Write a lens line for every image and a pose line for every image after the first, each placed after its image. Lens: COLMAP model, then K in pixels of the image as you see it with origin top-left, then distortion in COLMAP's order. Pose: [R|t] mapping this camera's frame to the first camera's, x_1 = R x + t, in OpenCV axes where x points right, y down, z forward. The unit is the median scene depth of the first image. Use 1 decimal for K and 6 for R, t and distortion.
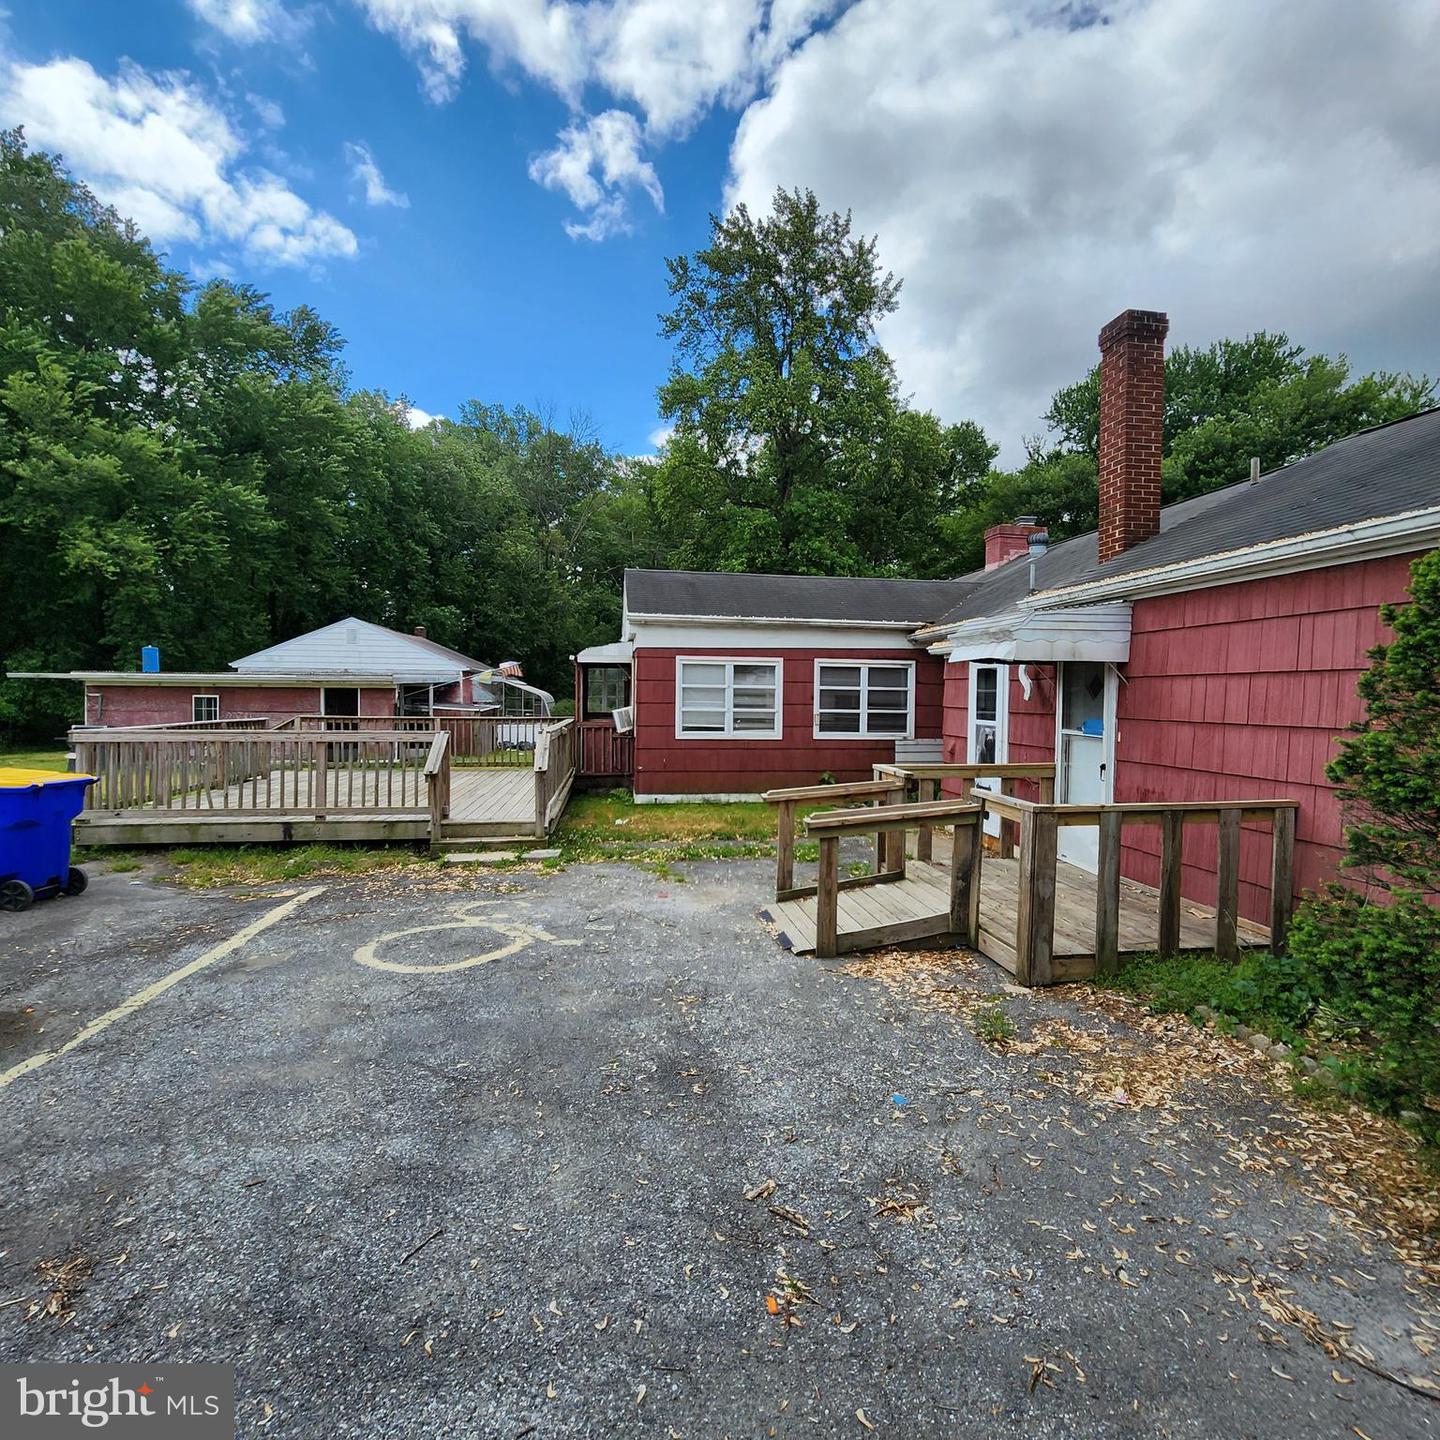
lens RADIAL K [[792.5, 0, 742.1], [0, 792.5, 712.5], [0, 0, 1]] dist [0.000616, 0.000139]
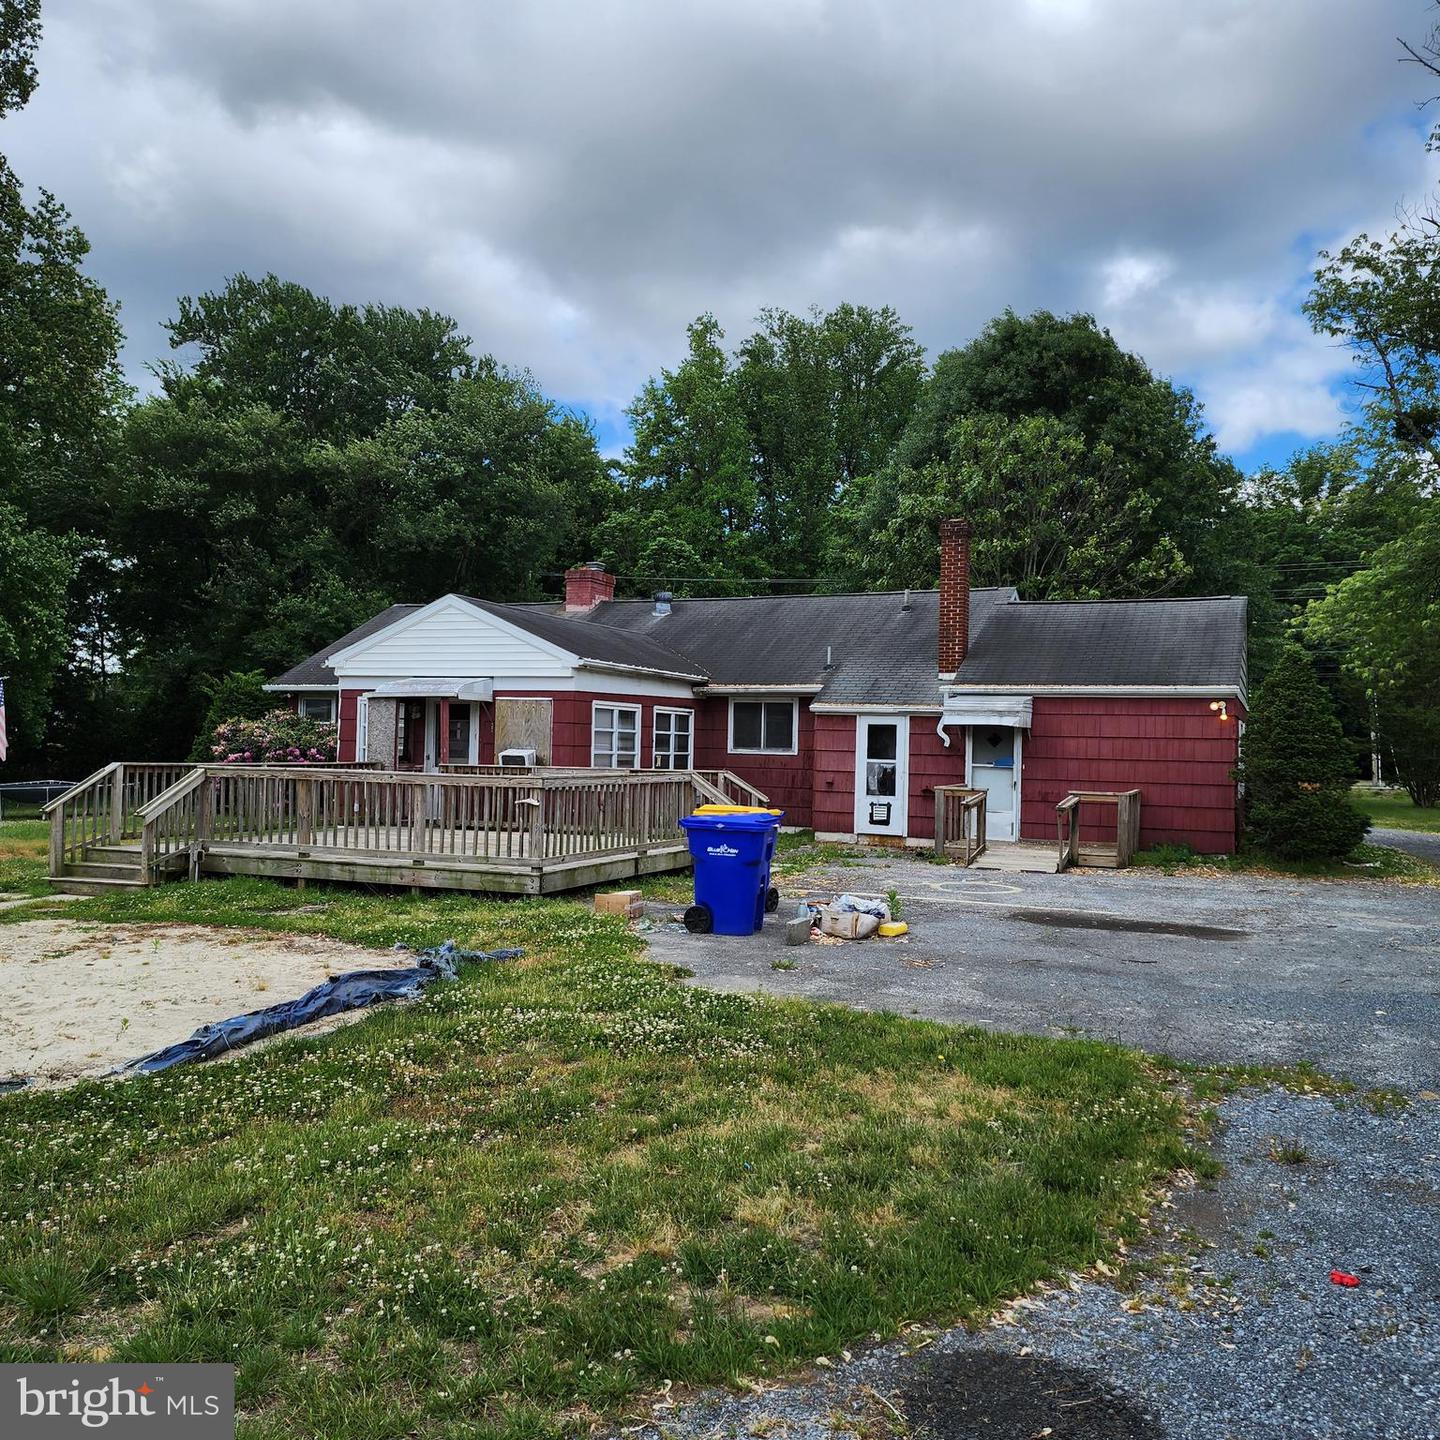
lens RADIAL K [[1284.0, 0, 704.2], [0, 1284.0, 732.7], [0, 0, 1]] dist [0.128296, -0.147378]
pose [[0.539445, 0.009688, 0.841965, -2.016943], [0.002570, 0.999910, -0.013152, -0.010260], [-0.842017, 0.009259, 0.539371, -0.029791]]
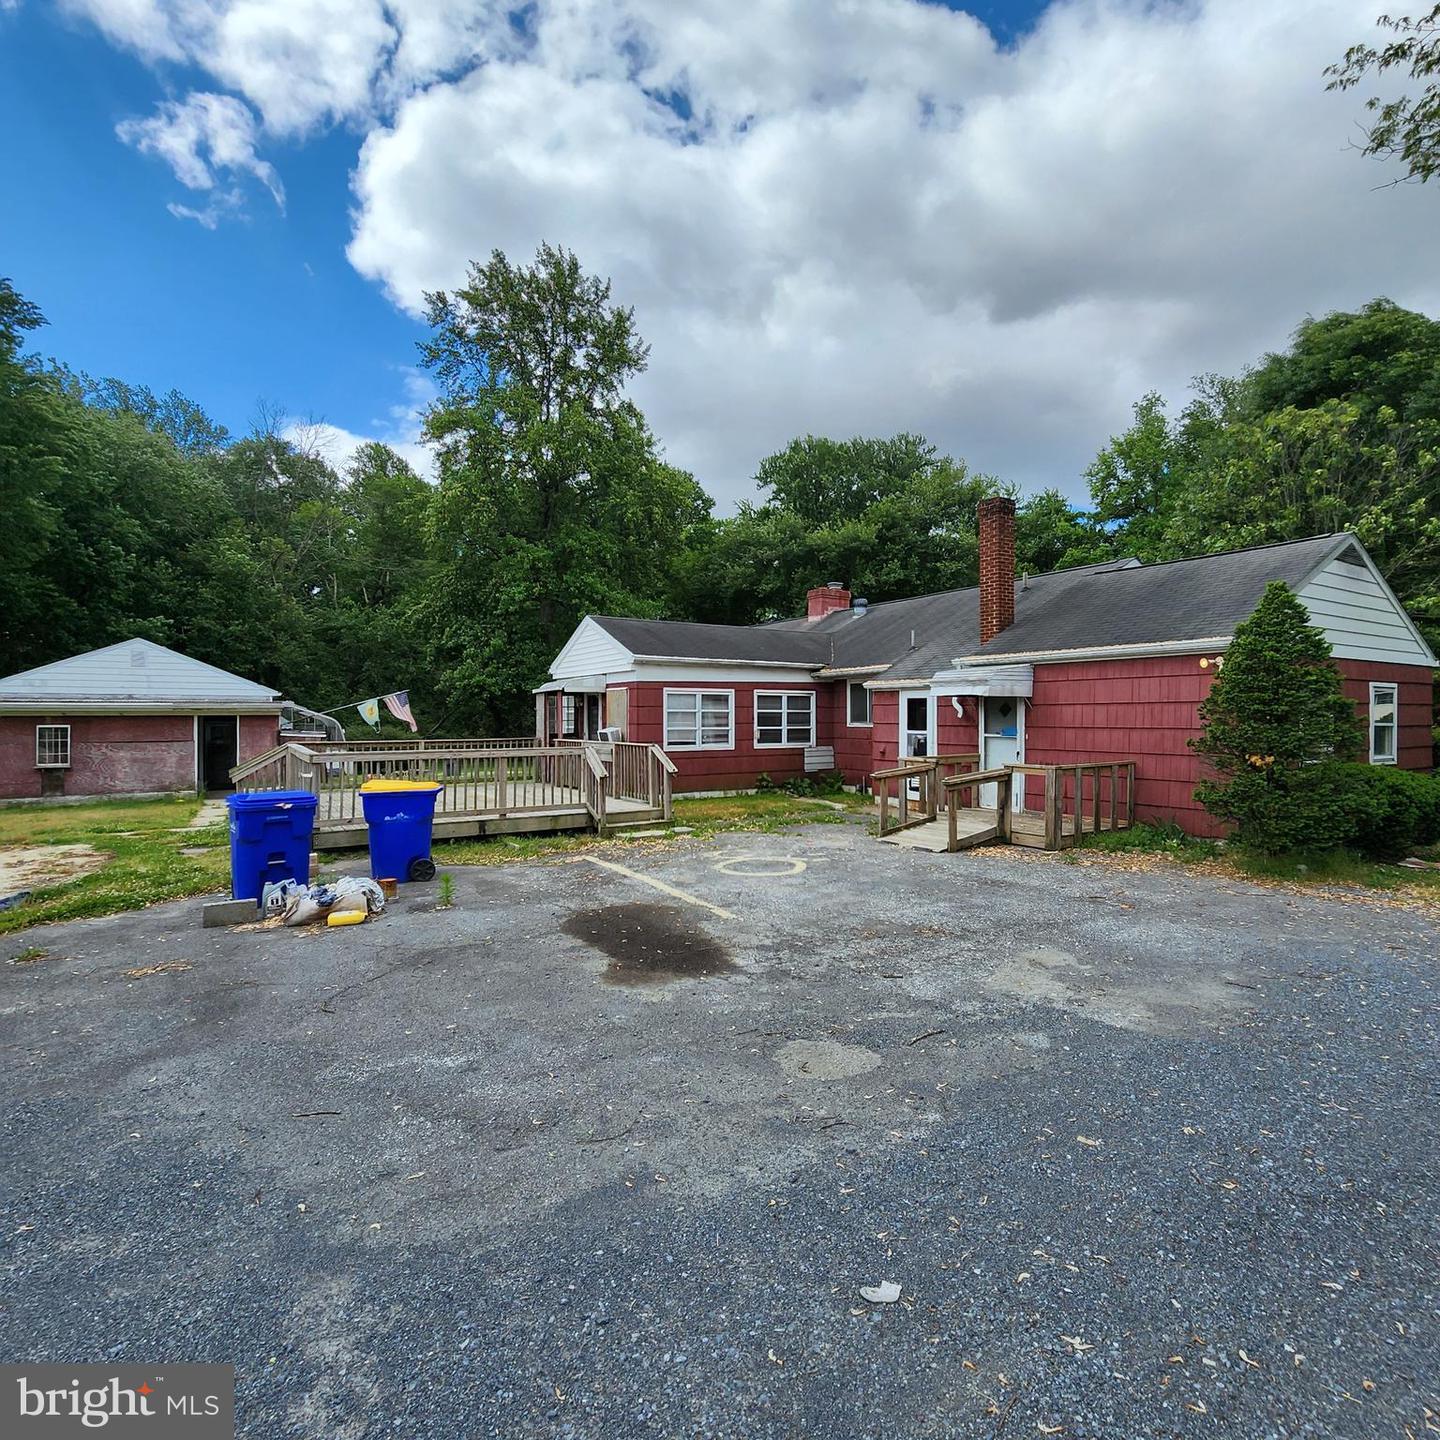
lens RADIAL K [[790.5, 0, 740.4], [0, 790.5, 719.9], [0, 0, 1]] dist [-0.003571, 0.000700]
pose [[0.916495, -0.014336, 0.399790, -0.696993], [0.021168, 0.999696, -0.012679, 0.000615], [-0.399487, 0.020083, 0.916519, -0.345374]]
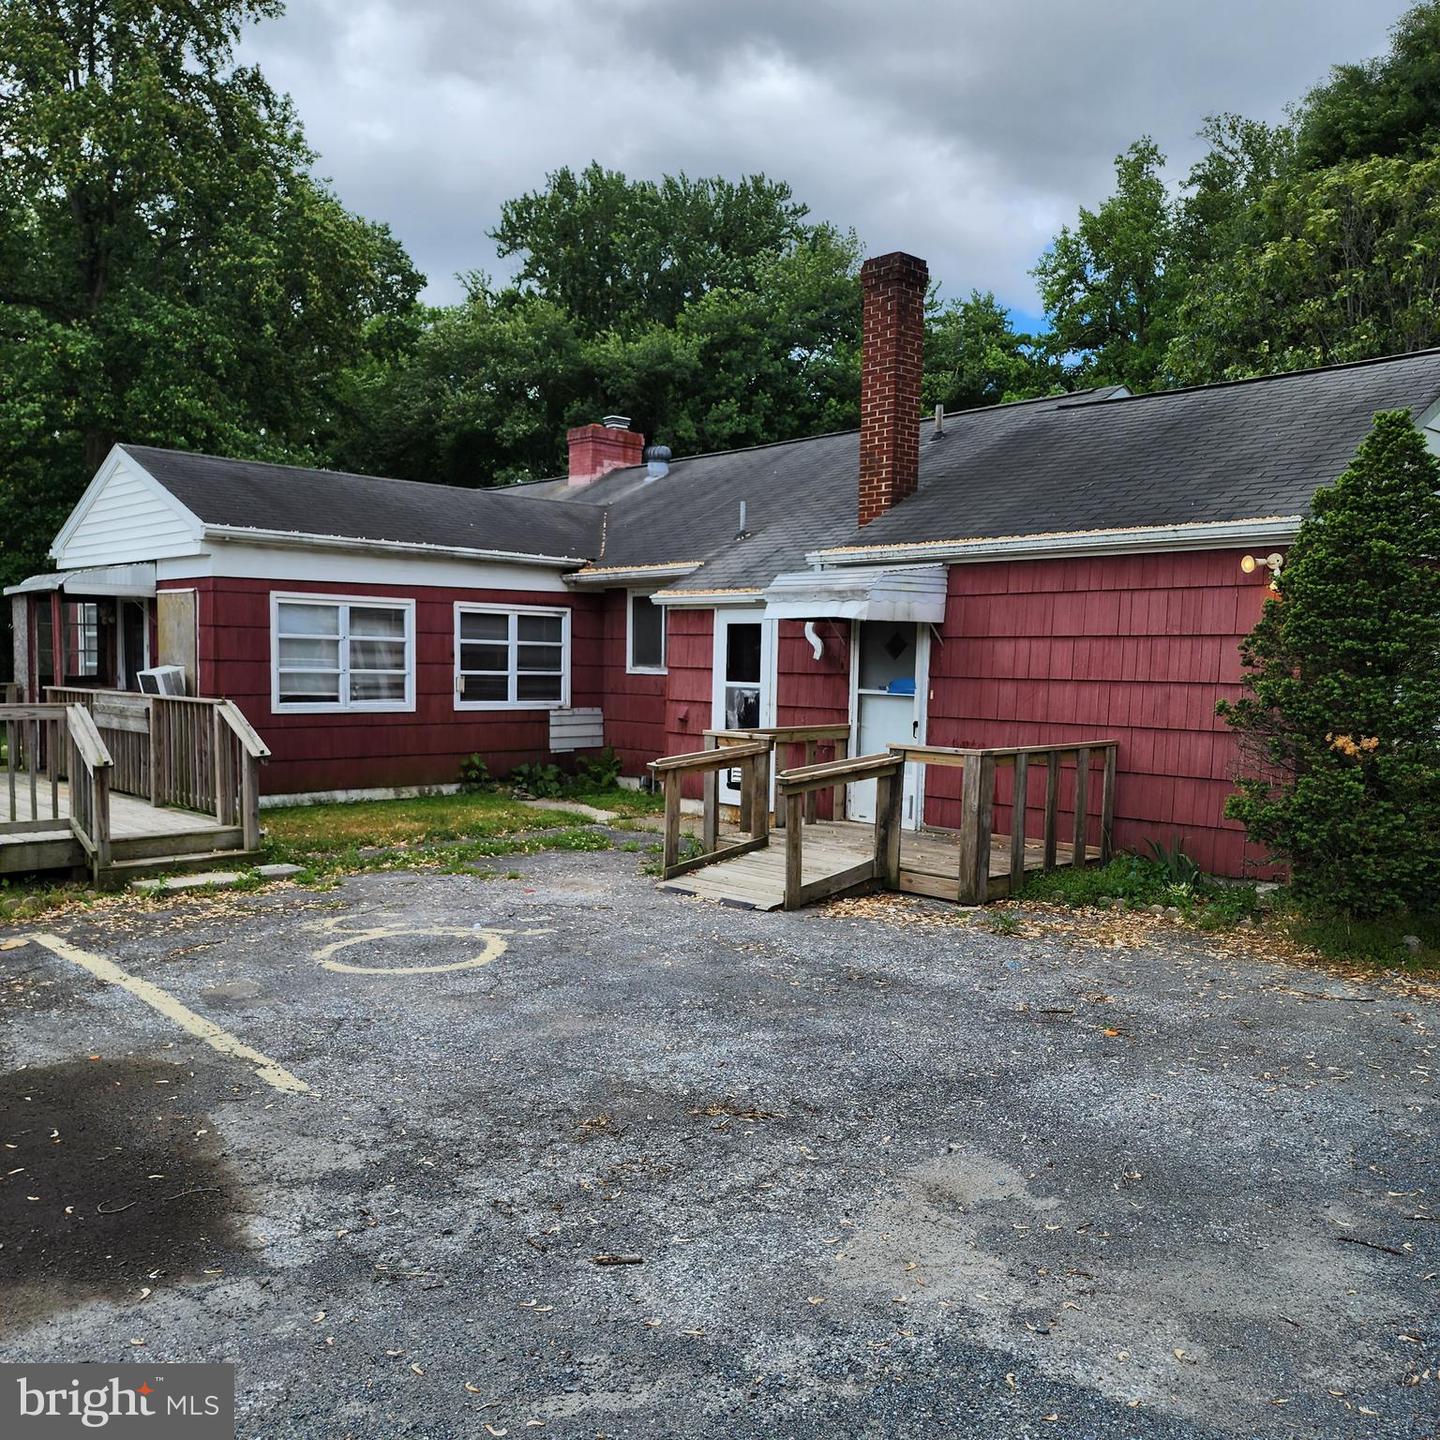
lens RADIAL K [[1270.8, 0, 712.1], [0, 1270.8, 749.3], [0, 0, 1]] dist [0.120739, -0.142635]
pose [[0.831586, -0.036777, 0.554177, -0.548553], [0.005761, 0.998323, 0.057606, 0.002976], [-0.555366, -0.044712, 0.830403, -0.186902]]
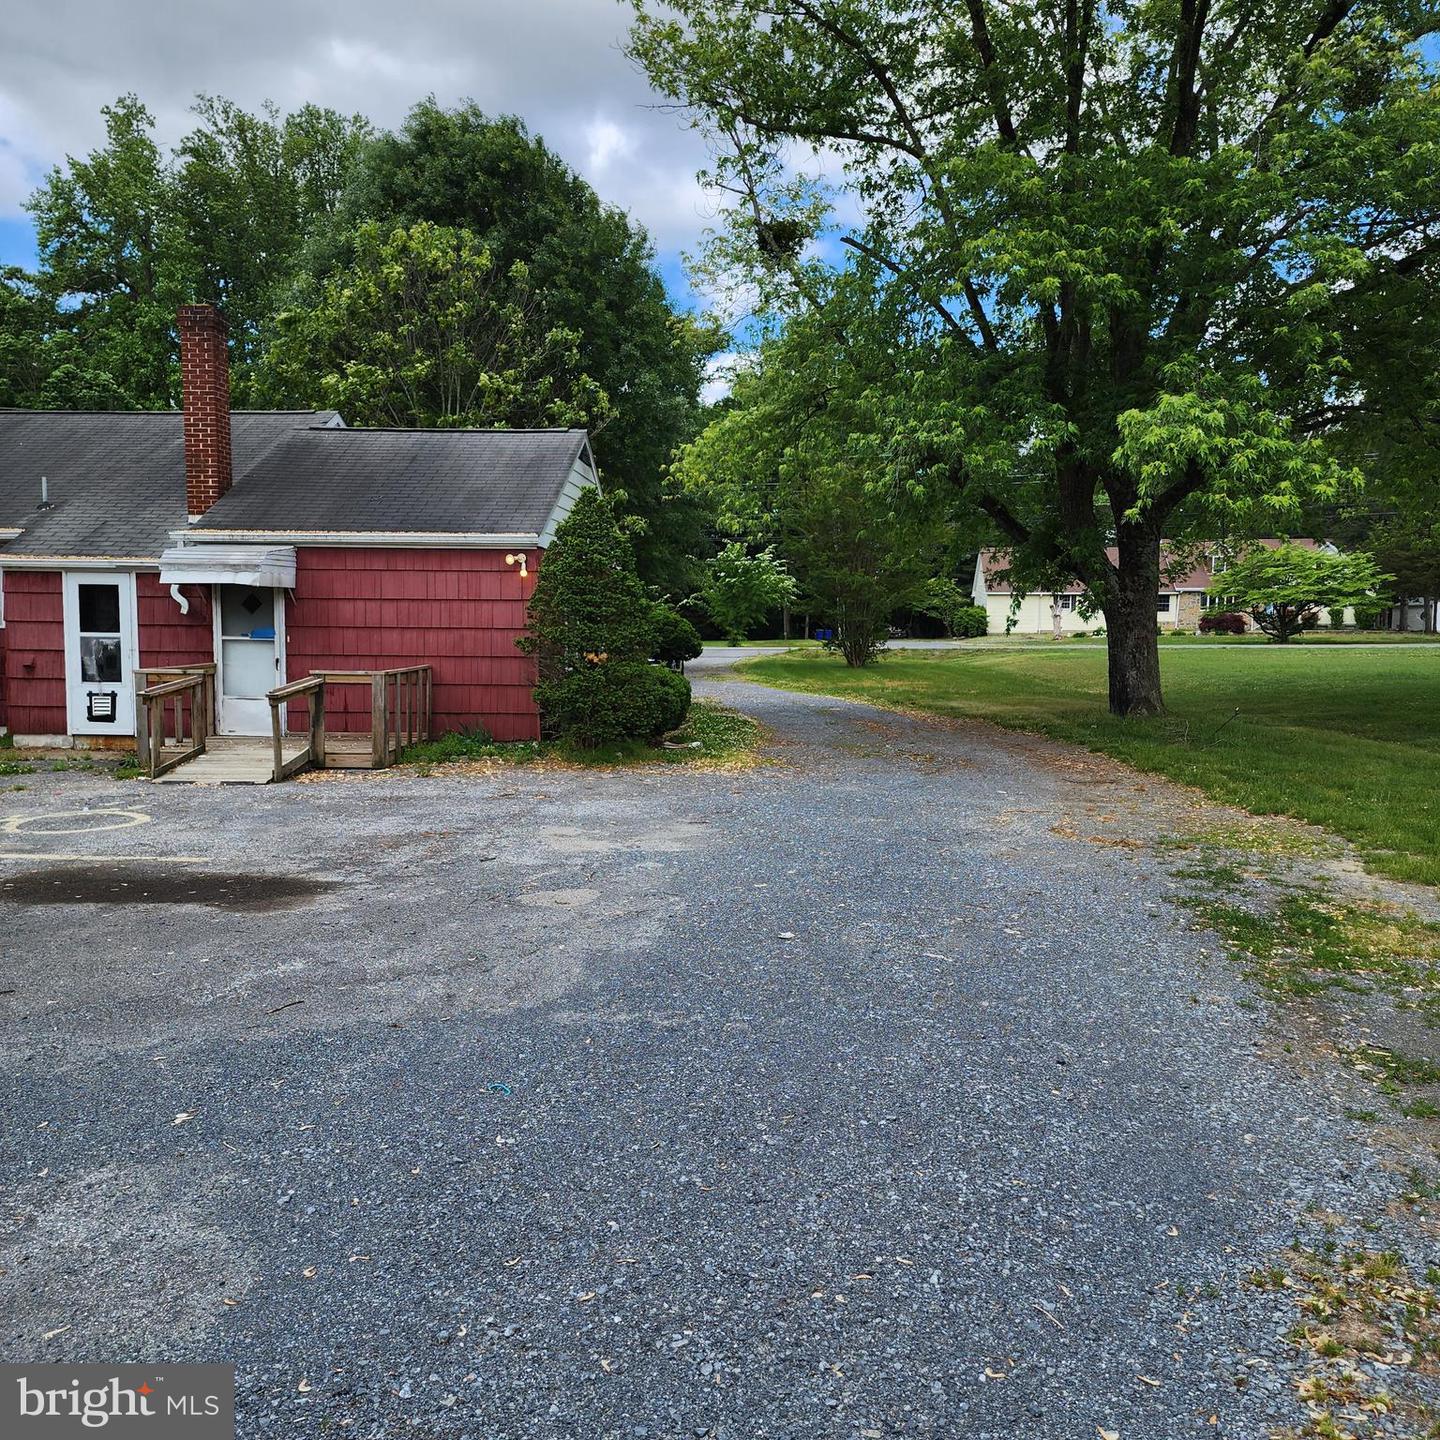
lens RADIAL K [[1284.0, 0, 704.2], [0, 1284.0, 732.7], [0, 0, 1]] dist [0.128296, -0.147378]
pose [[0.231462, -0.095477, 0.968147, -1.329492], [0.021608, 0.995431, 0.093001, -0.003338], [-0.972604, -0.000607, 0.232468, -0.243133]]
